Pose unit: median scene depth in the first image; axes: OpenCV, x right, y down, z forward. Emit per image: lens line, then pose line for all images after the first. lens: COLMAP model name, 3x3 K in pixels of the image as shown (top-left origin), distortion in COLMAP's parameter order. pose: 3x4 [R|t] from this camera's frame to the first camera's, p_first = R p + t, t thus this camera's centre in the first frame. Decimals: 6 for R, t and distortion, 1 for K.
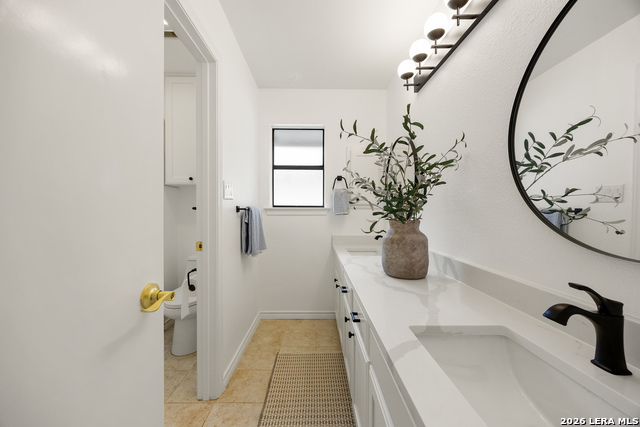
lens RADIAL K [[252.3, 0, 318.3], [0, 252.3, 212.4], [0, 0, 1]] dist [-0.001536, -0.000130]
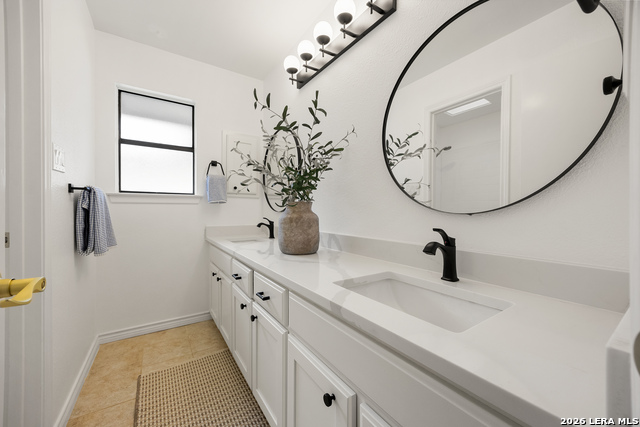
lens RADIAL K [[252.3, 0, 322.1], [0, 252.3, 212.8], [0, 0, 1]] dist [-0.001536, -0.000130]
pose [[0.829910, -0.005540, 0.557870, -0.143290], [0.006610, 0.999978, 0.000097, 0.064104], [-0.557859, 0.003607, 0.829928, 0.039633]]
